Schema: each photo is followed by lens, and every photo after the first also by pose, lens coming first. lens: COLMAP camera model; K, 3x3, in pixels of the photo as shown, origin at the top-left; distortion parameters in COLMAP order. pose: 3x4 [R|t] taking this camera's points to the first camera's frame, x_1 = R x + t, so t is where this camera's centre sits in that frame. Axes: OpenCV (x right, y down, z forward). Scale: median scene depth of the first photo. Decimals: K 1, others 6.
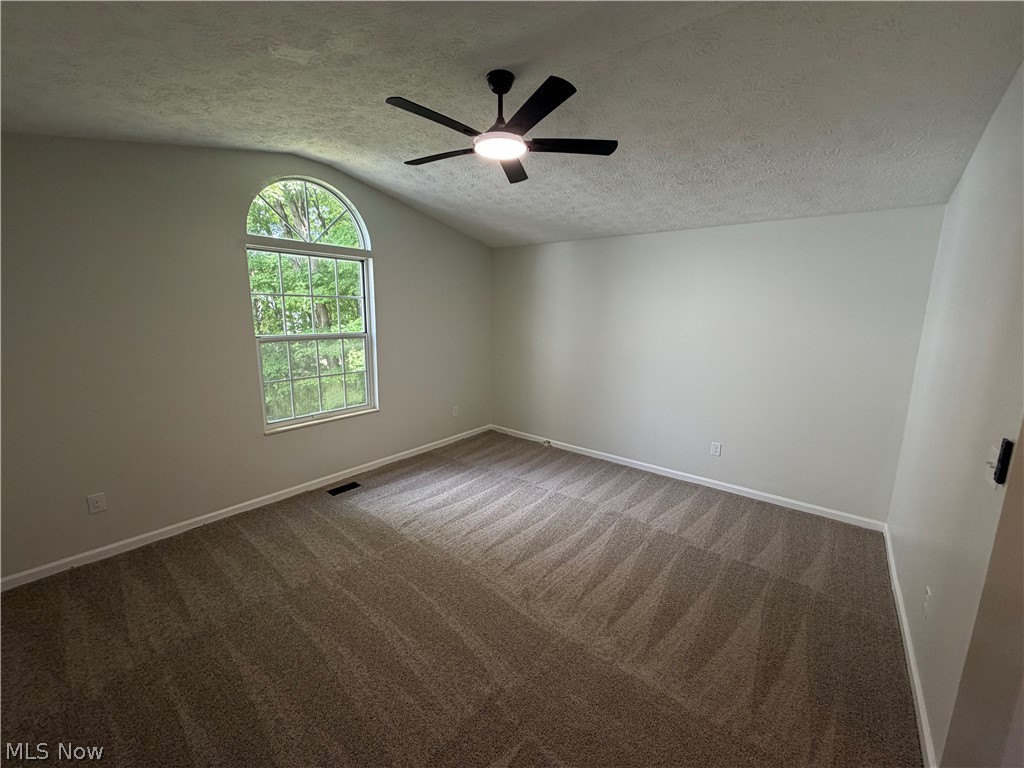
lens RADIAL K [[409.7, 0, 507.8], [0, 409.7, 384.2], [0, 0, 1]] dist [0.001053, 0.000280]
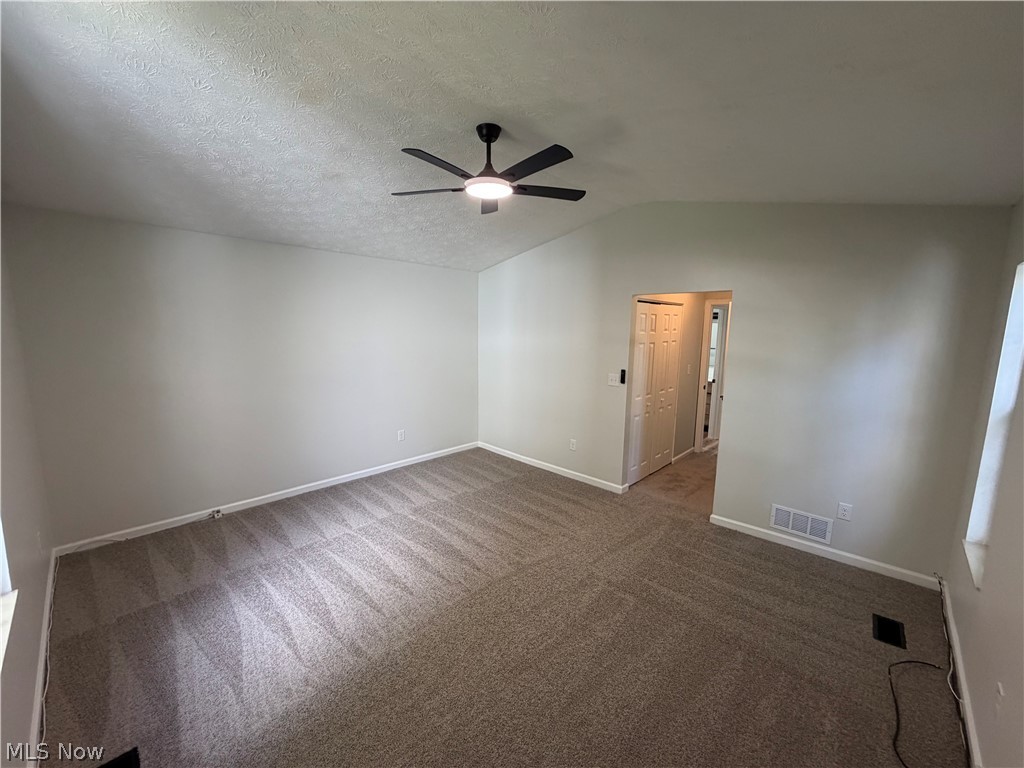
lens RADIAL K [[409.7, 0, 507.8], [0, 409.7, 384.2], [0, 0, 1]] dist [0.001053, 0.000280]
pose [[0.094778, -0.154254, 0.983475, -0.763443], [0.166704, 0.976431, 0.137084, -0.129277], [-0.981441, 0.150957, 0.118259, 0.571834]]
